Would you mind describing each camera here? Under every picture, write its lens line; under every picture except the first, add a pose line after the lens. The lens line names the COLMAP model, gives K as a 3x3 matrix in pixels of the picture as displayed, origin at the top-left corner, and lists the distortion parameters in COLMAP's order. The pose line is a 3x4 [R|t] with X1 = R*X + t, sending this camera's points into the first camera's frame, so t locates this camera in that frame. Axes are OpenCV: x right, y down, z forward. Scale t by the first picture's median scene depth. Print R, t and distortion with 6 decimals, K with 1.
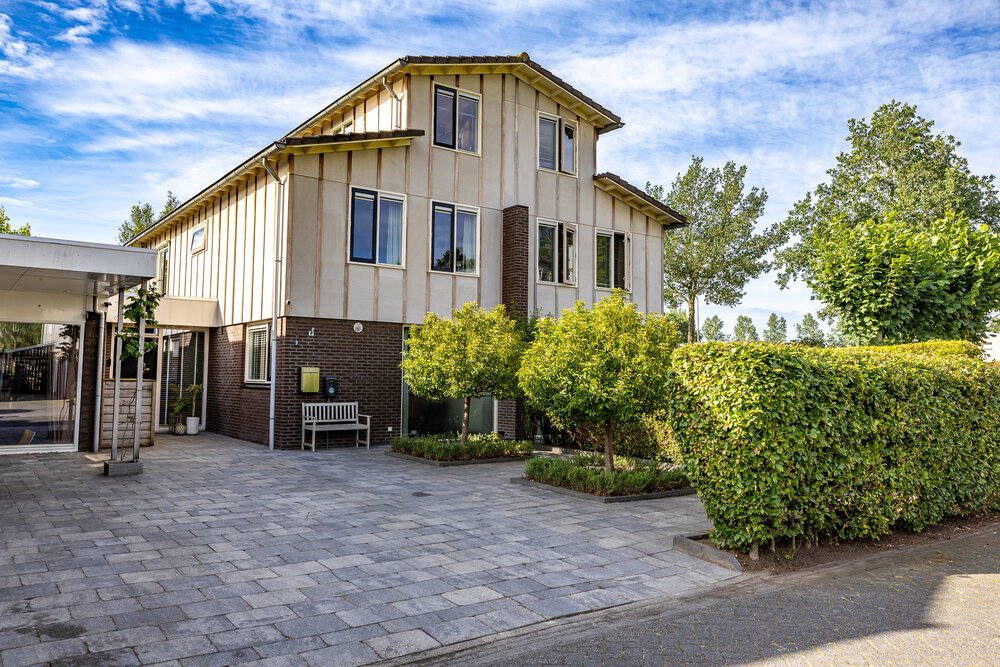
lens RADIAL K [[760.1, 0, 500.0], [0, 760.1, 333.5], [0, 0, 1]] dist [-0.003668, 0.004603]
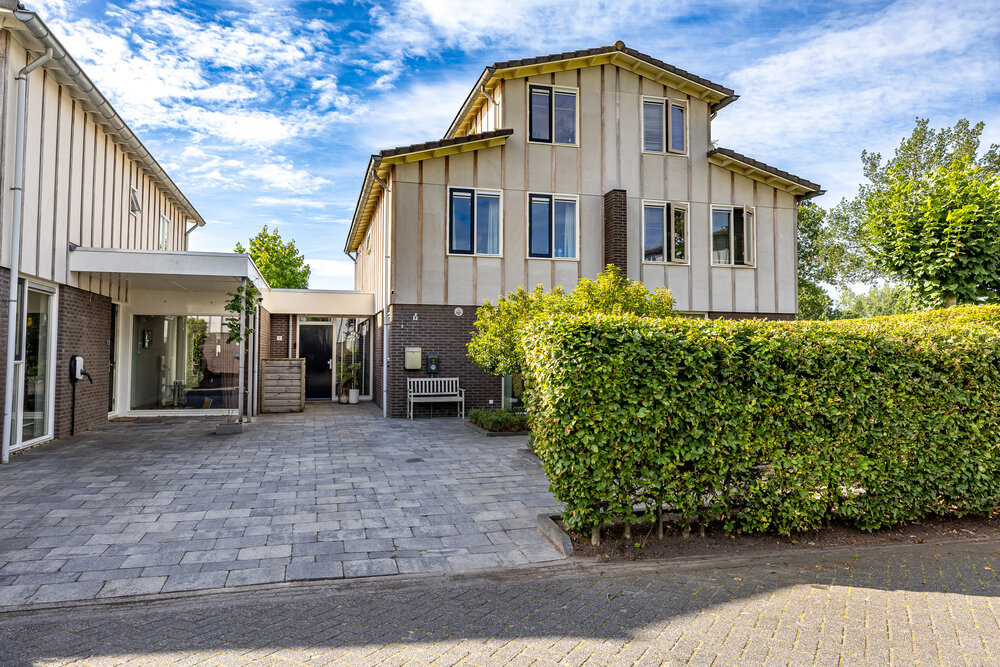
lens RADIAL K [[680.7, 0, 500.0], [0, 680.7, 333.5], [0, 0, 1]] dist [0.002280, -0.000690]
pose [[0.934151, -0.019791, -0.356328, 0.195009], [0.028573, 0.999403, 0.019398, 0.005546], [0.355731, -0.028302, 0.934160, 0.062410]]
